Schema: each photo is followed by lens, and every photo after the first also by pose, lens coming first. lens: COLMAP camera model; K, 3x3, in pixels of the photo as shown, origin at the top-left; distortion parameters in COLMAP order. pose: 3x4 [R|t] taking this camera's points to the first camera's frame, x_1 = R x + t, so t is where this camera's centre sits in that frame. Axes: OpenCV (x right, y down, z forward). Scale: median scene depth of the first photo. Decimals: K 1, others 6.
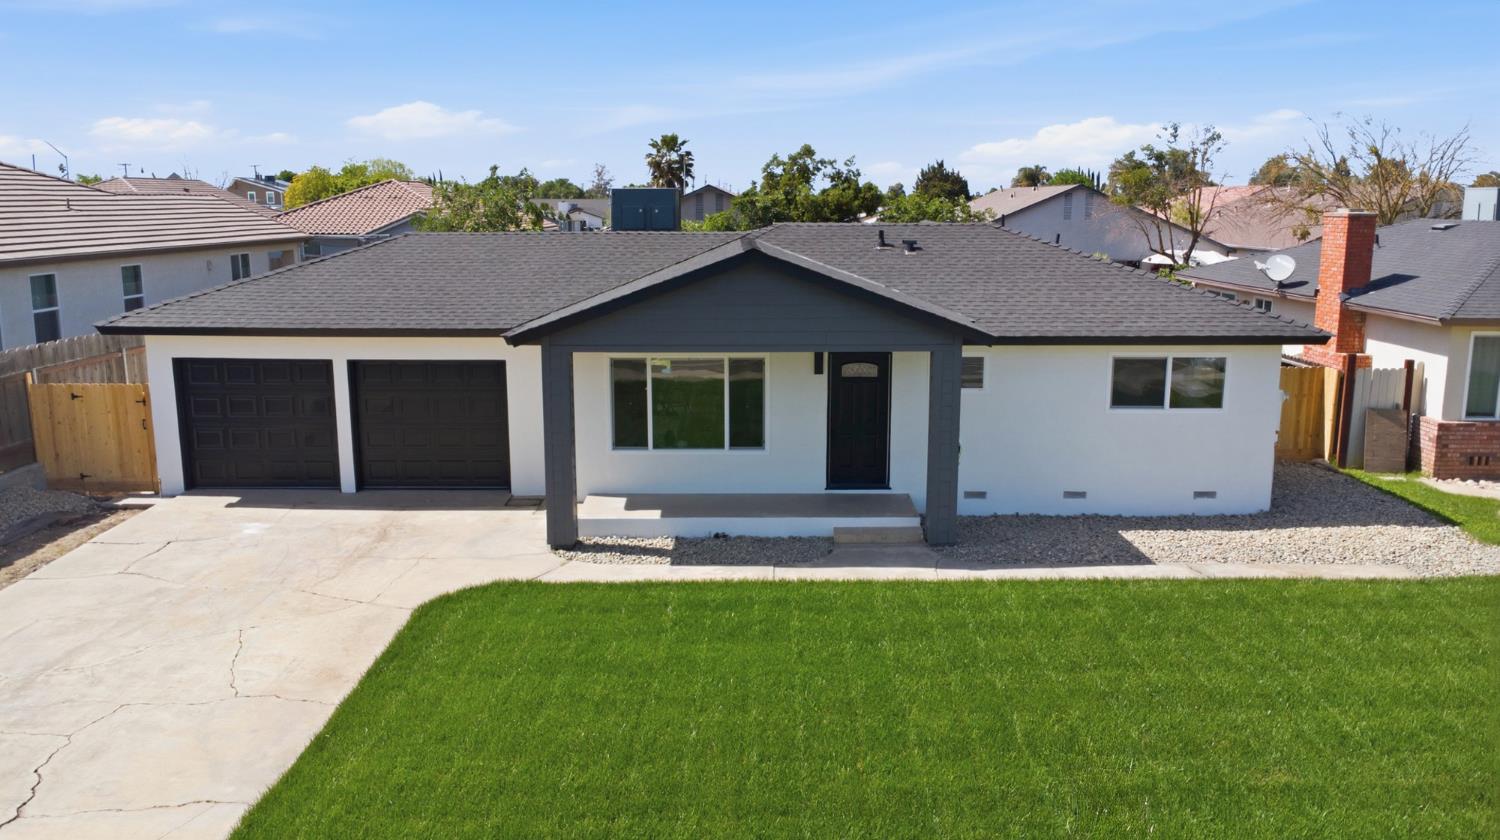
lens RADIAL K [[1106.8, 0, 753.9], [0, 1106.8, 411.7], [0, 0, 1]] dist [0.006981, -0.000765]
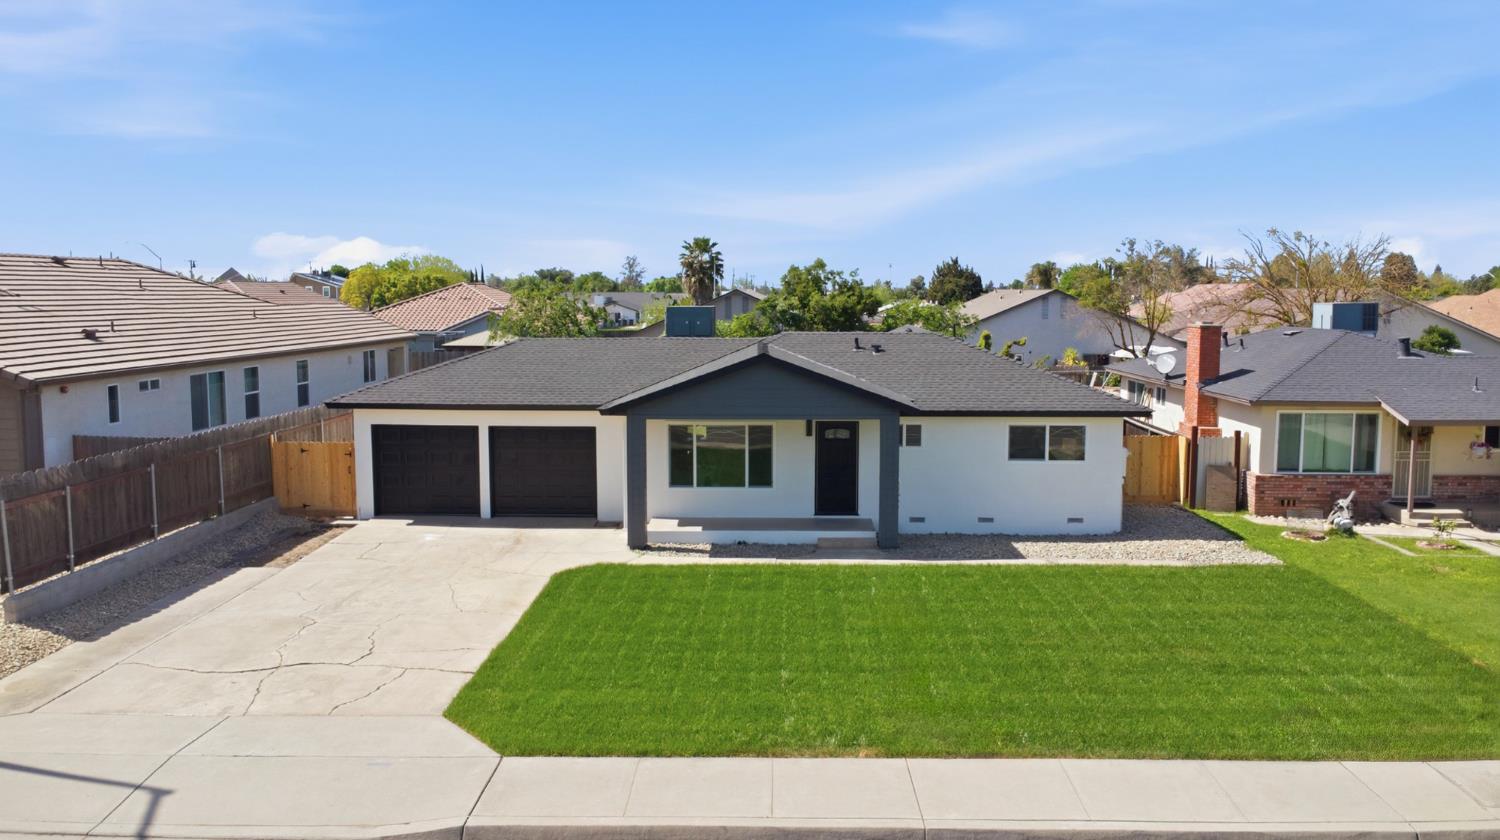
lens RADIAL K [[1106.8, 0, 753.9], [0, 1106.8, 411.7], [0, 0, 1]] dist [0.006981, -0.000765]
pose [[0.999691, 0.003100, -0.024679, 0.020973], [-0.005052, 0.996826, -0.079456, 0.050891], [0.024355, 0.079556, 0.996533, -0.473850]]
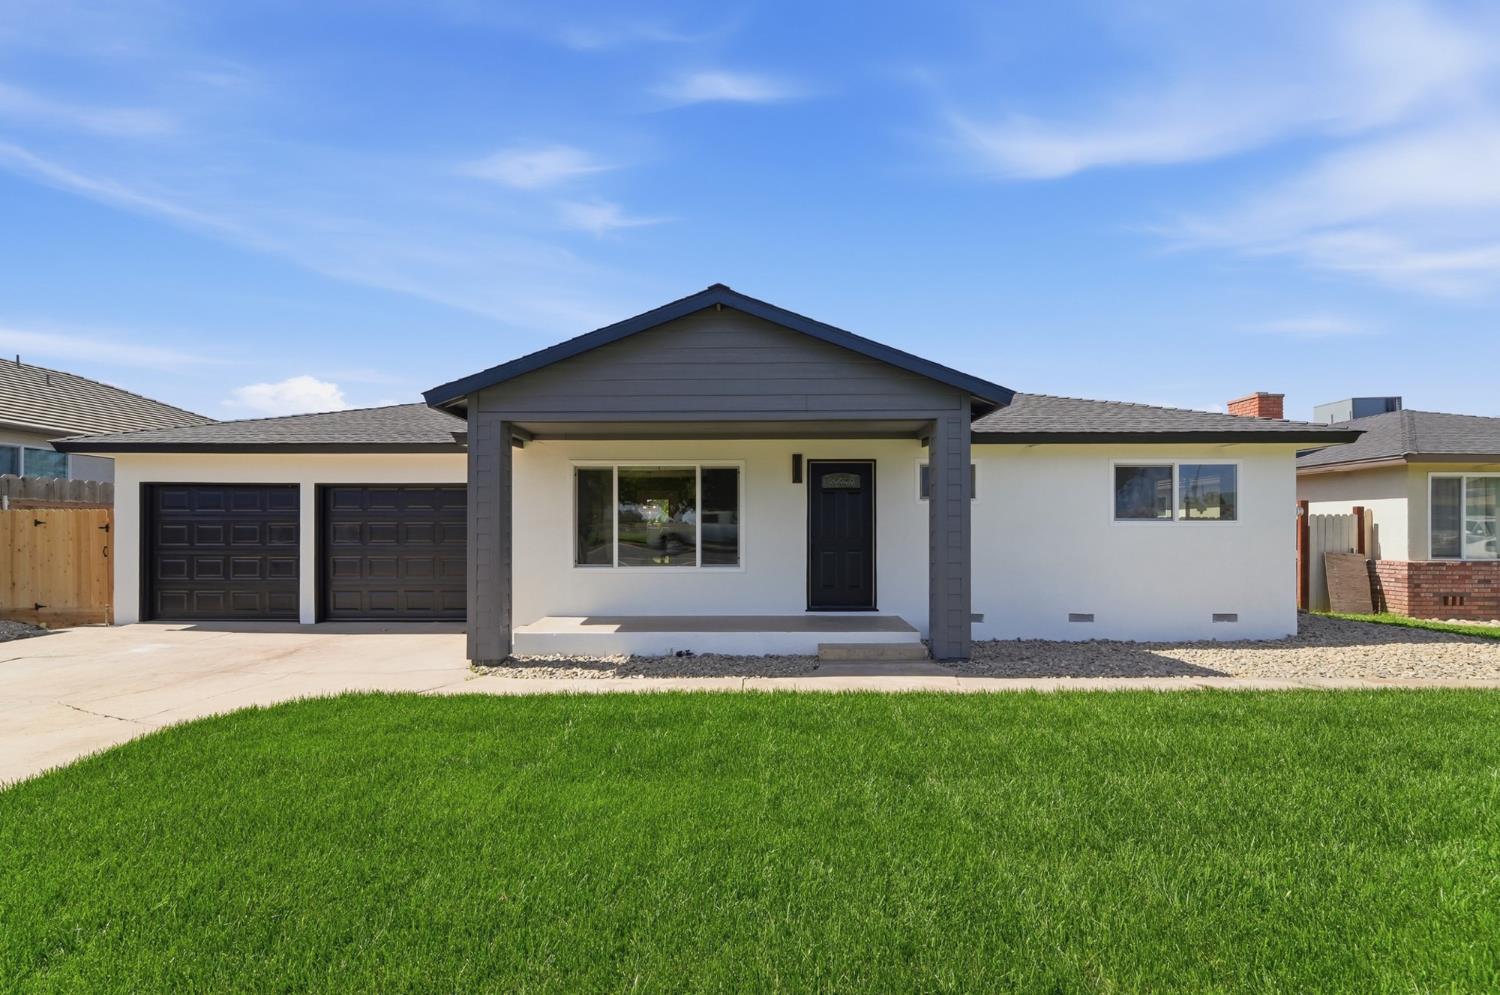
lens RADIAL K [[639.6, 0, 748.2], [0, 639.6, 532.5], [0, 0, 1]] dist [0.001150, 0.000199]
pose [[0.999953, -0.001975, -0.009534, 0.022102], [0.000190, 0.982984, -0.183692, 0.103994], [0.009734, 0.183681, 0.982938, 0.474191]]
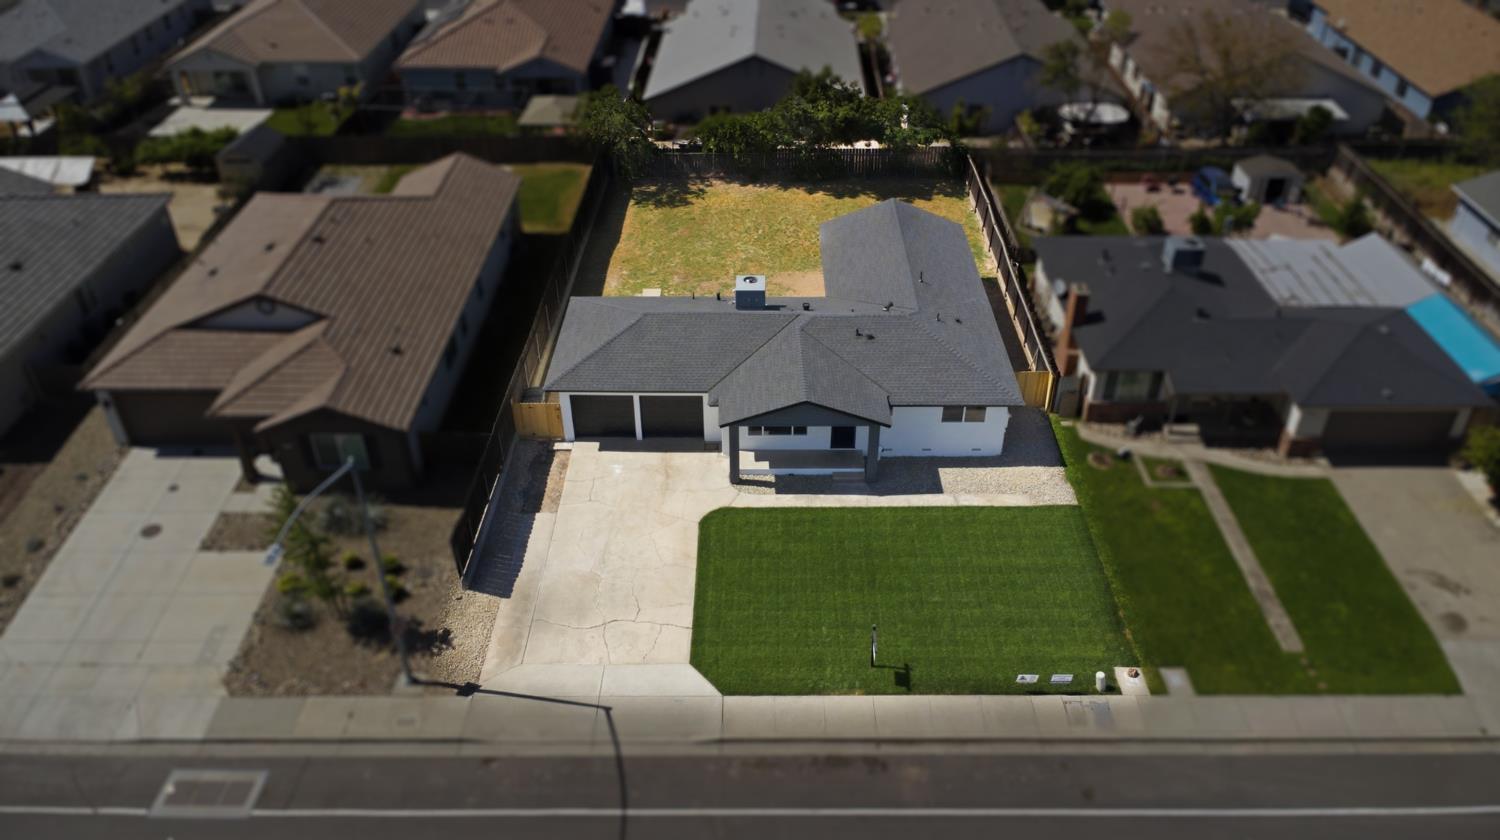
lens RADIAL K [[1106.8, 0, 753.9], [0, 1106.8, 411.7], [0, 0, 1]] dist [0.006981, -0.000765]
pose [[0.999992, 0.002791, -0.002995, -0.106590], [-0.001341, 0.914565, 0.404436, -1.064619], [0.003867, -0.404429, 0.914561, -1.346786]]
